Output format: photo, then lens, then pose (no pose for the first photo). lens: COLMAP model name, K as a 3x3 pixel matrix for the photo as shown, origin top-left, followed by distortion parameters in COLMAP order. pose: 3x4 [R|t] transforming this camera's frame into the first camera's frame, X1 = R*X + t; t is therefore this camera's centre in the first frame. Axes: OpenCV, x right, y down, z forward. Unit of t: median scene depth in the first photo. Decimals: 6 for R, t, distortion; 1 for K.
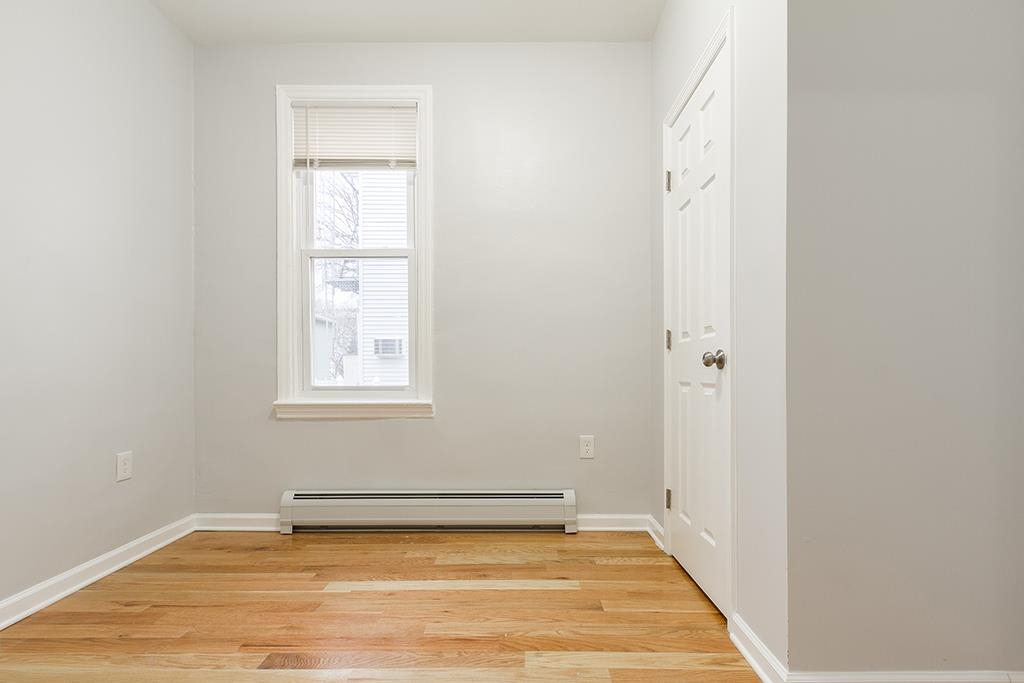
lens RADIAL K [[469.9, 0, 522.6], [0, 469.9, 379.4], [0, 0, 1]] dist [-0.001161, 0.000087]
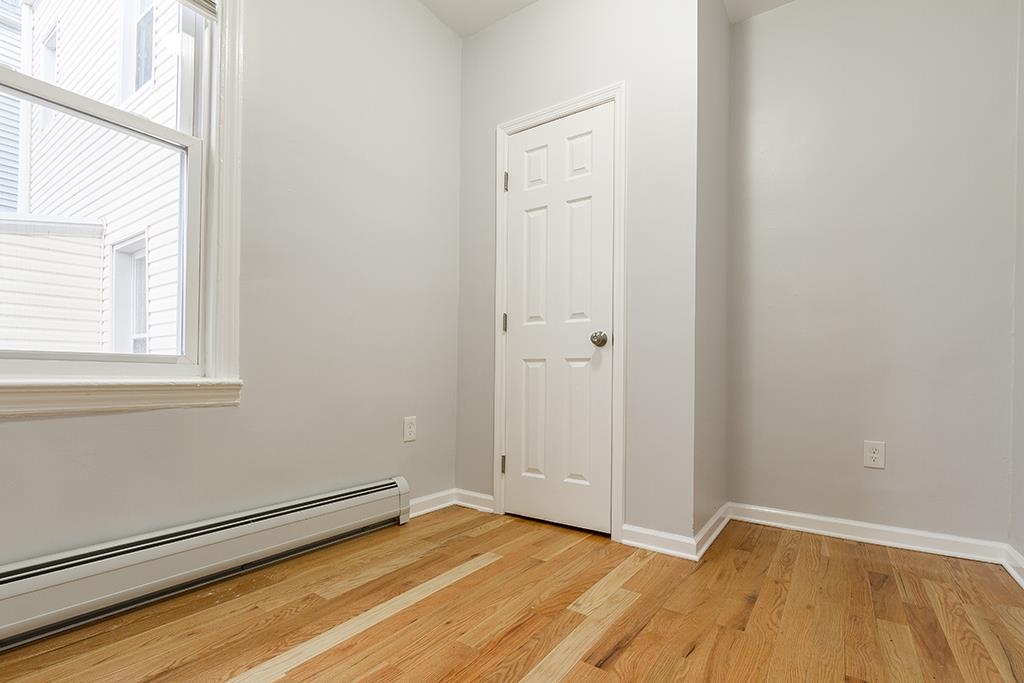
lens RADIAL K [[469.9, 0, 522.6], [0, 469.9, 379.4], [0, 0, 1]] dist [-0.001161, 0.000087]
pose [[0.561419, 0.000128, 0.827532, -0.585991], [0.000290, 1.000000, -0.000352, 0.052243], [-0.827532, 0.000437, 0.561419, 0.328909]]
